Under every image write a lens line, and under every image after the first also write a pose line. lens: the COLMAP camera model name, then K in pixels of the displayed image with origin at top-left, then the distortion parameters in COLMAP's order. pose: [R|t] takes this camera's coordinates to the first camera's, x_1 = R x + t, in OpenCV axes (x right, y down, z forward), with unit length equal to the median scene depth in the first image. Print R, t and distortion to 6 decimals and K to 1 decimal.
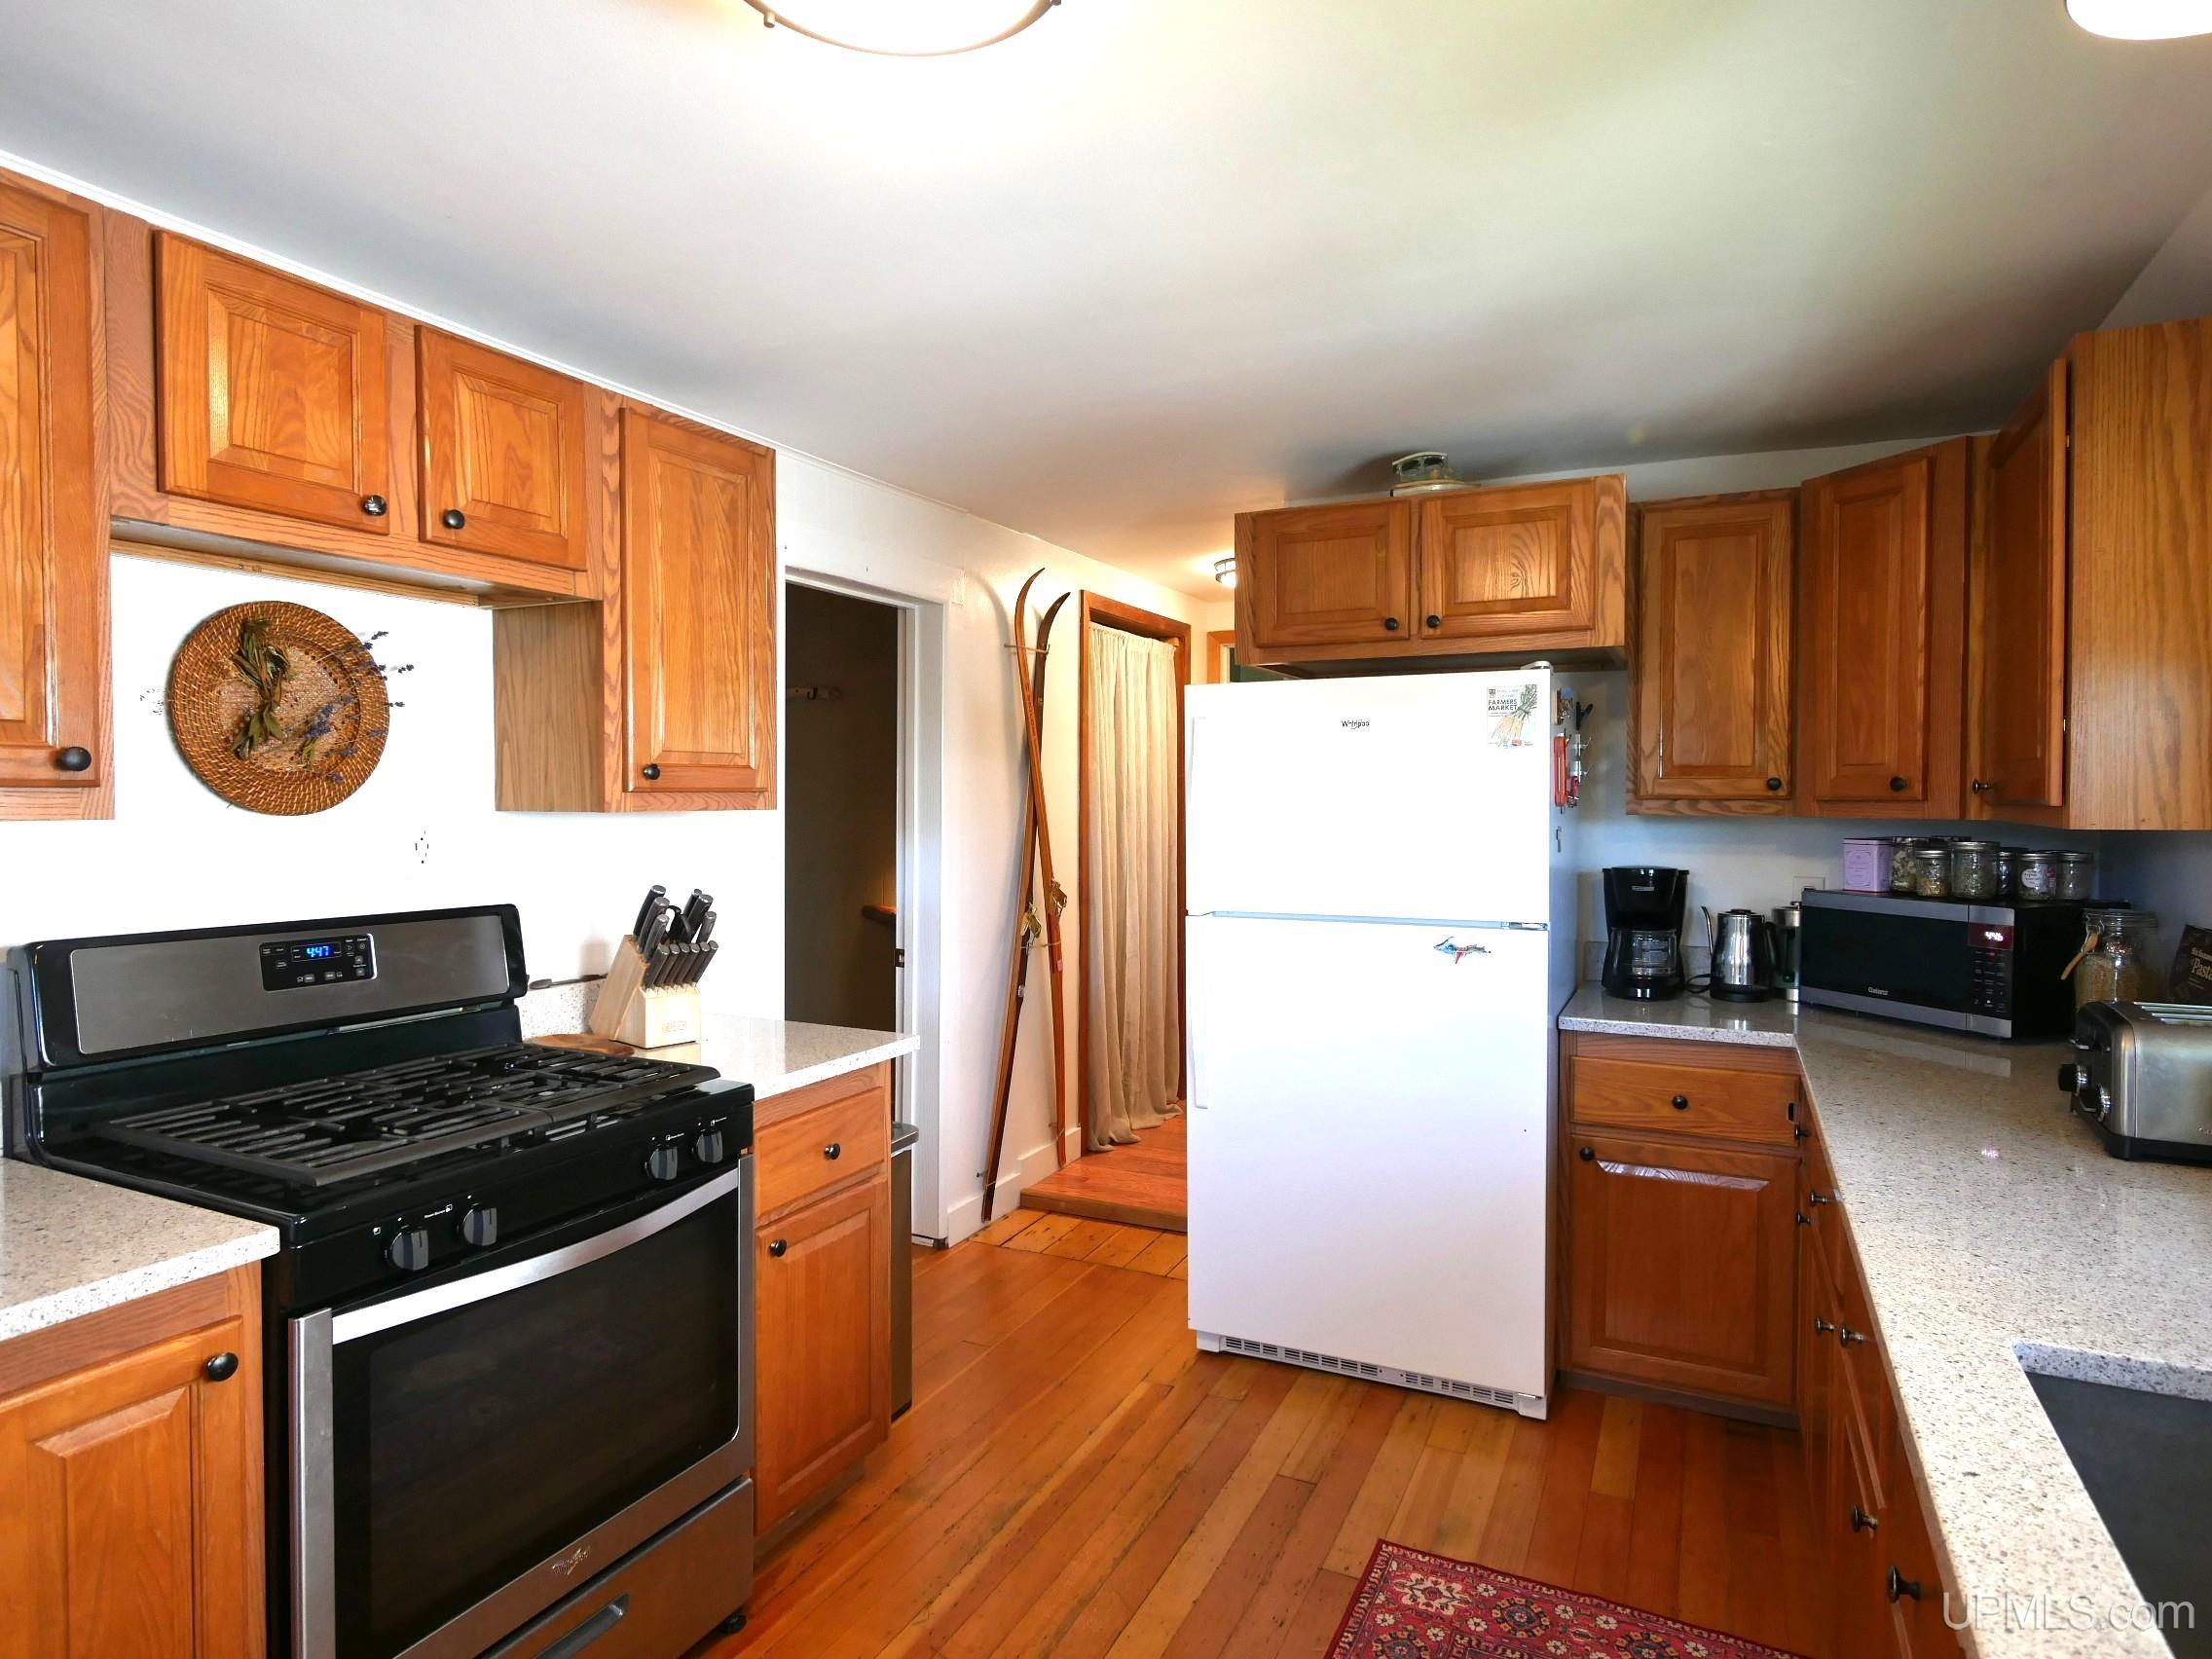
lens RADIAL K [[1293.2, 0, 1090.8], [0, 1293.2, 832.1], [0, 0, 1]] dist [-0.007901, 0.004306]
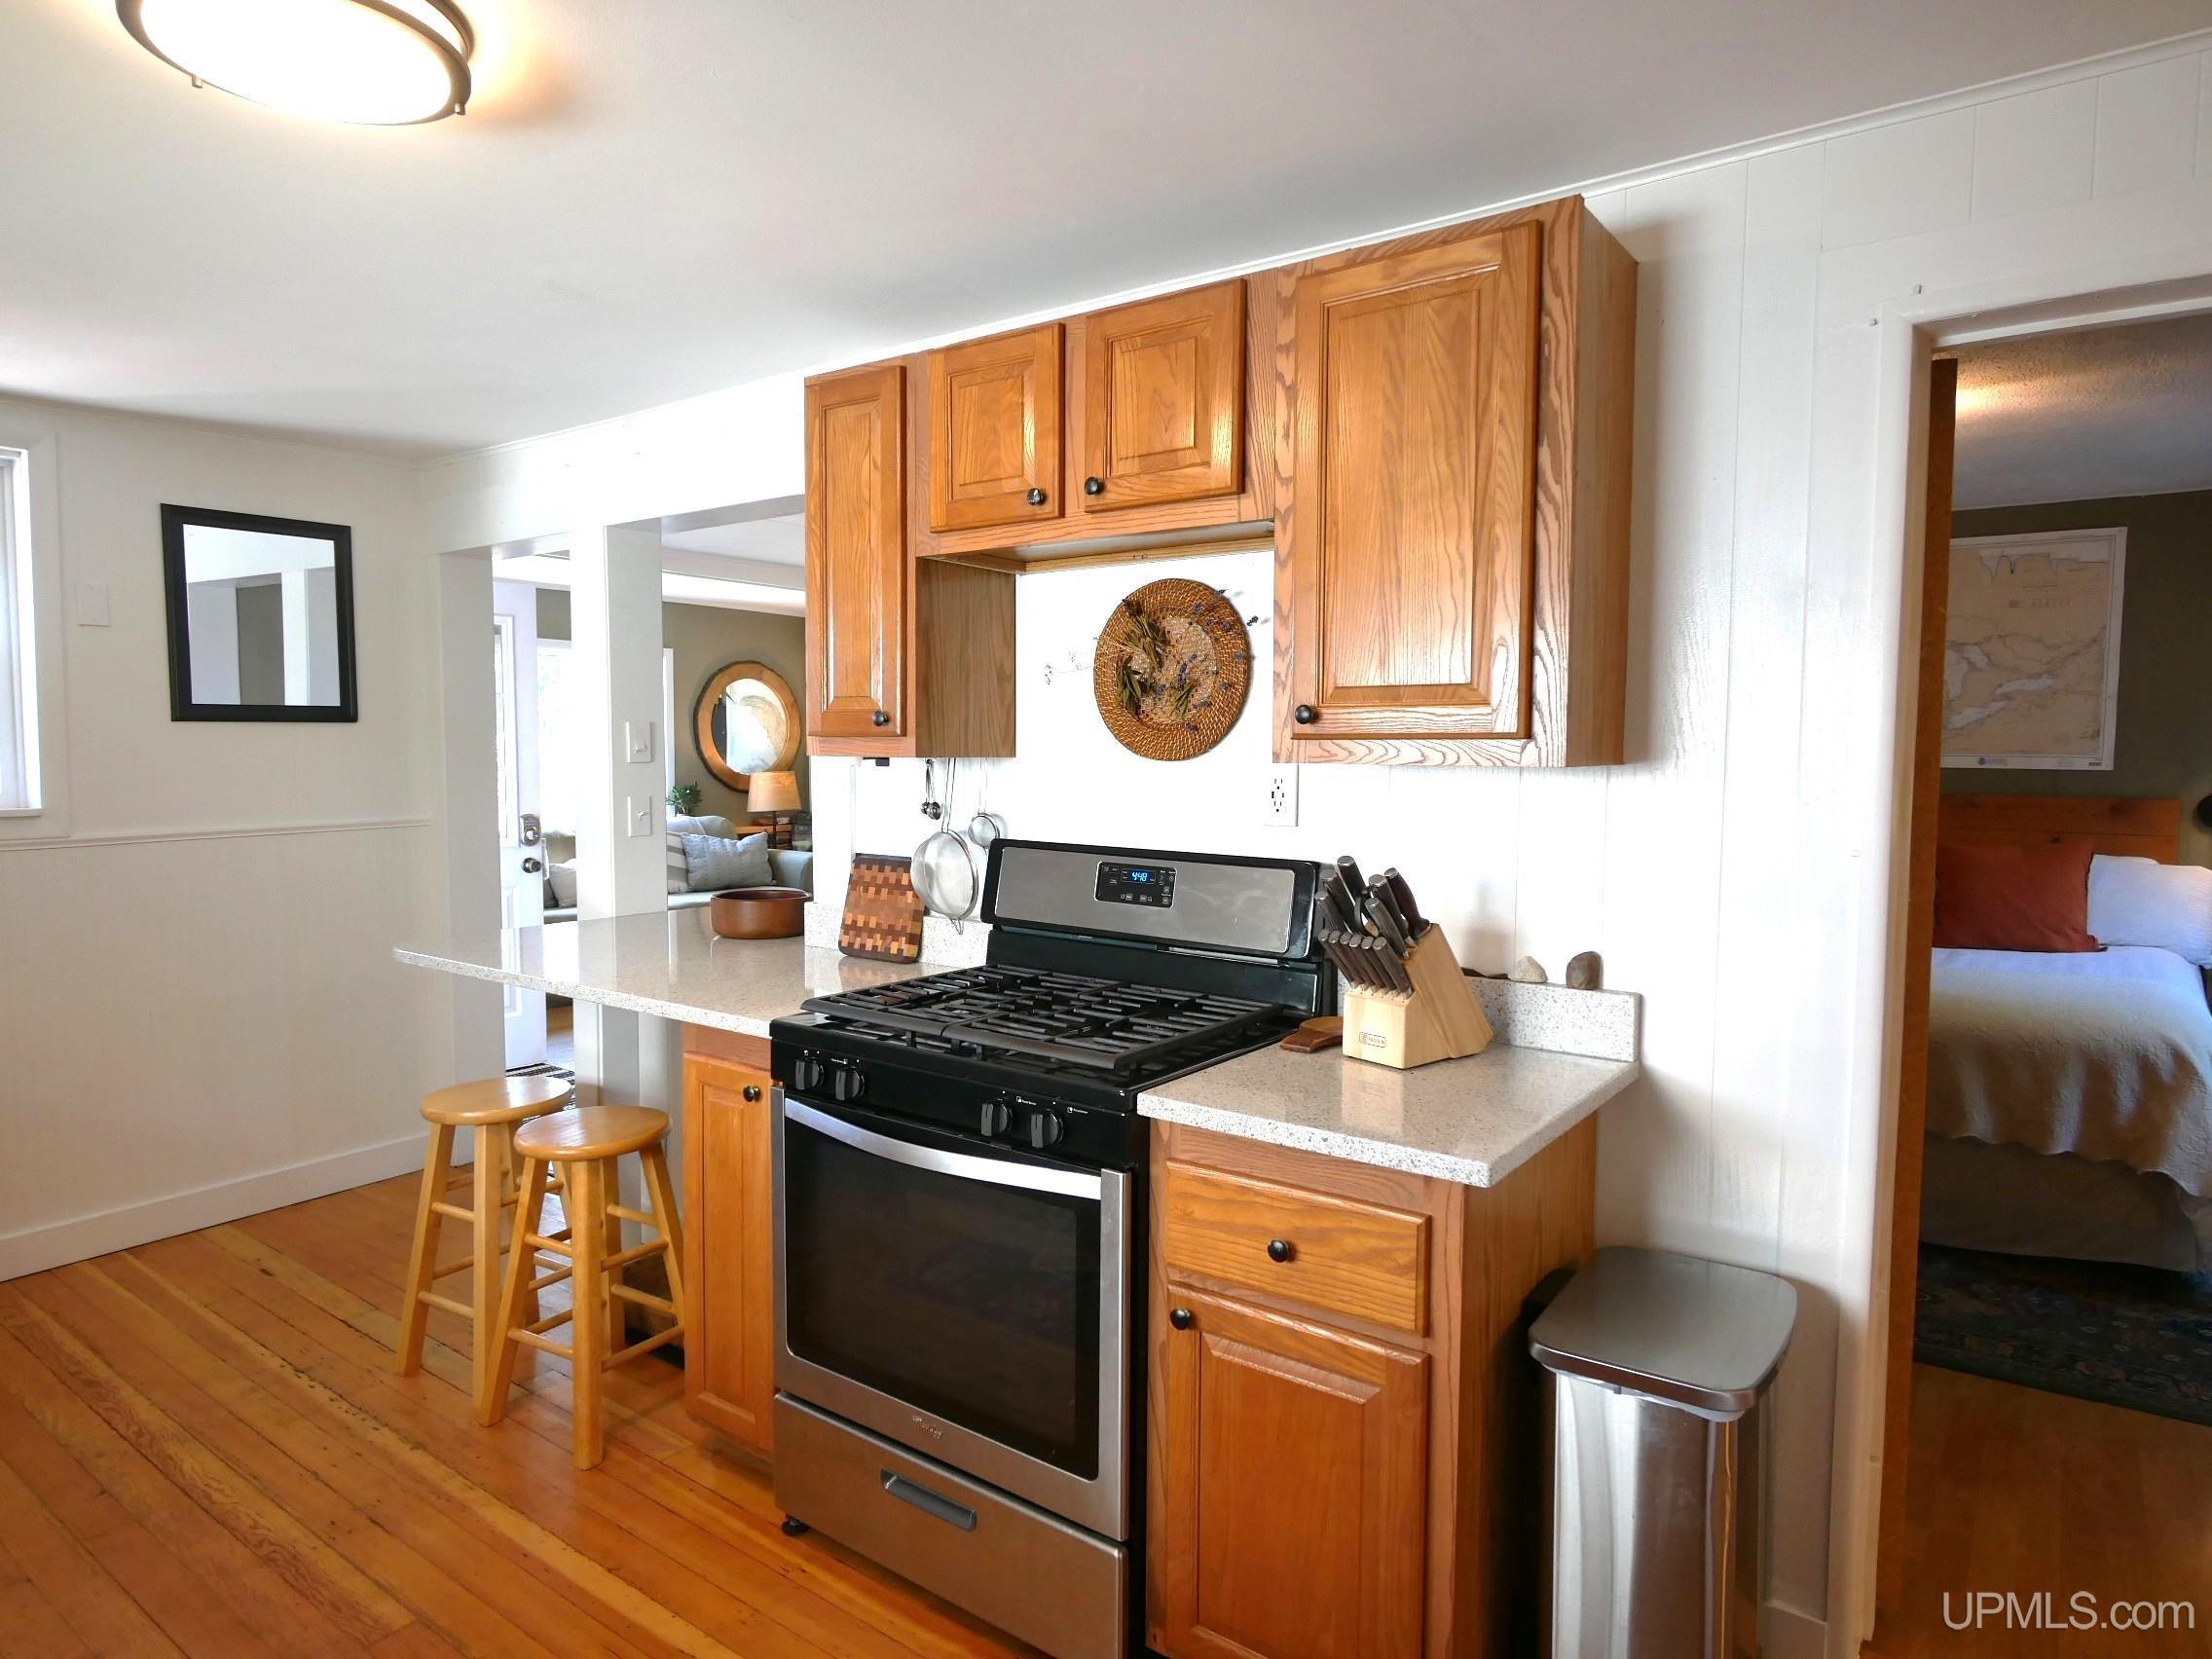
lens RADIAL K [[1293.2, 0, 1090.9], [0, 1293.2, 830.6], [0, 0, 1]] dist [-0.007901, 0.004306]
pose [[-0.183468, 0.057709, -0.981330, 0.561348], [-0.038846, 0.997070, 0.065897, -0.024638], [0.982258, 0.050211, -0.180689, 1.159928]]
